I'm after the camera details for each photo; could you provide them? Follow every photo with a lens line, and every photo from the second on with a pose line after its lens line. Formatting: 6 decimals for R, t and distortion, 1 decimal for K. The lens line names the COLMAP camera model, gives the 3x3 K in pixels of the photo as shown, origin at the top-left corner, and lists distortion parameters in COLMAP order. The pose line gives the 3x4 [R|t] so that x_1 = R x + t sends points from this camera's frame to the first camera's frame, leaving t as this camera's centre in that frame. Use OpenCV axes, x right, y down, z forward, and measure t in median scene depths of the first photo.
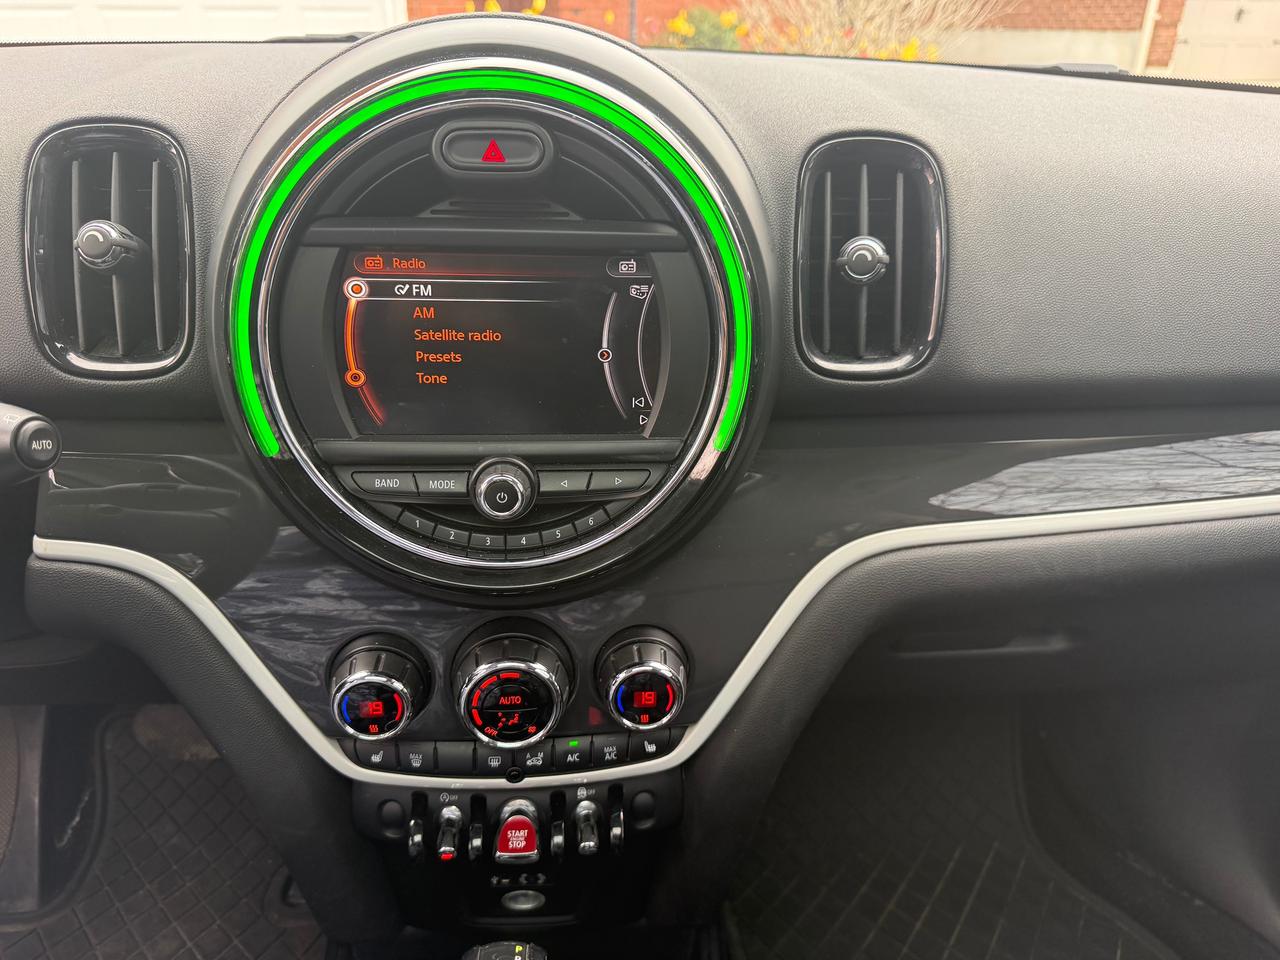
lens RADIAL K [[916.0, 0, 637.3], [0, 916.0, 474.5], [0, 0, 1]] dist [0.039094, -0.036111]
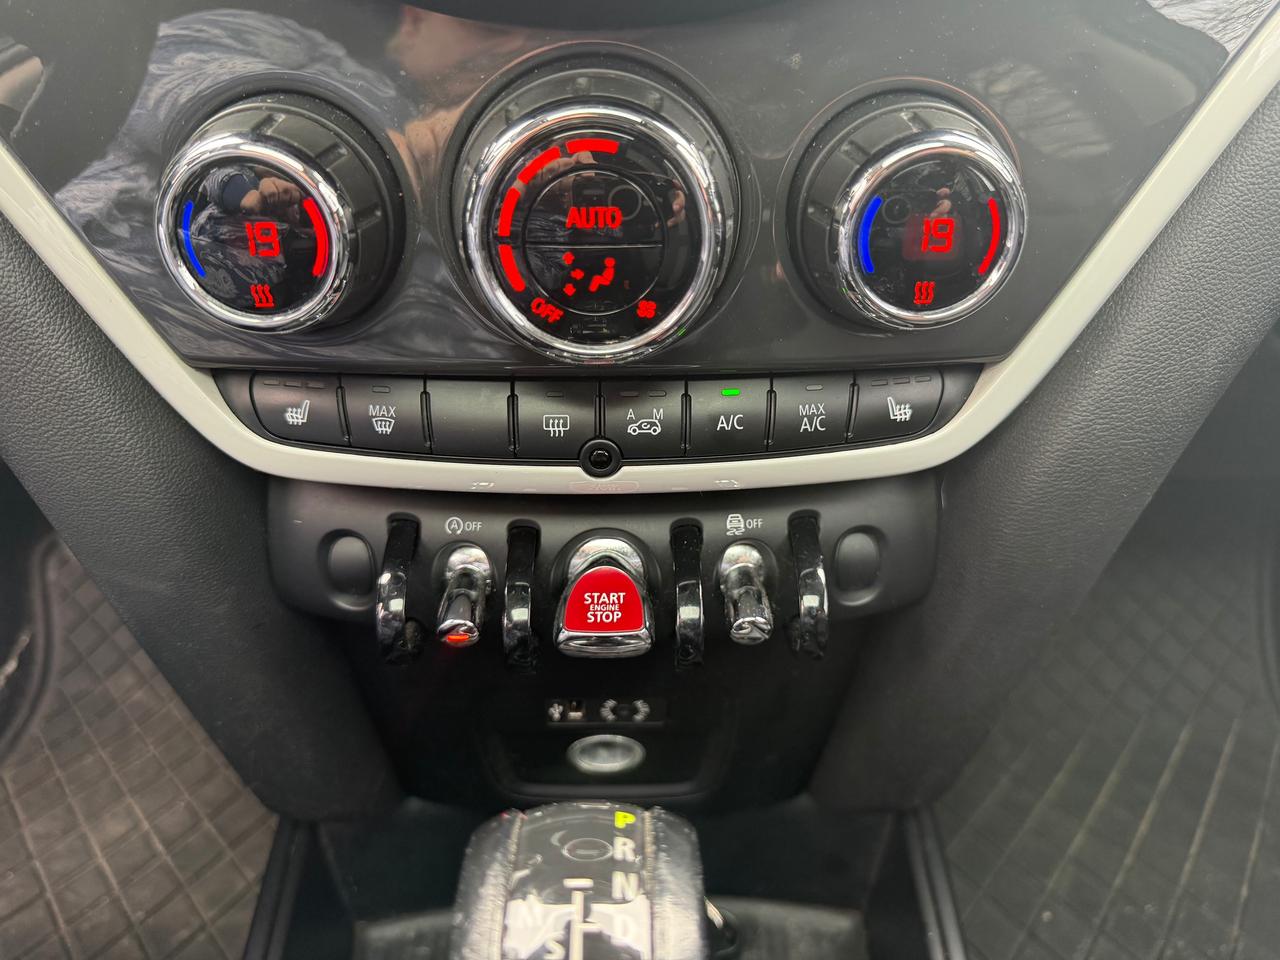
lens RADIAL K [[916.0, 0, 637.3], [0, 916.0, 474.5], [0, 0, 1]] dist [0.039094, -0.036111]
pose [[0.998477, 0.004822, -0.054965, -0.096512], [-0.000073, 0.996289, 0.086074, 0.315067], [0.055176, -0.085939, 0.994771, 0.591698]]
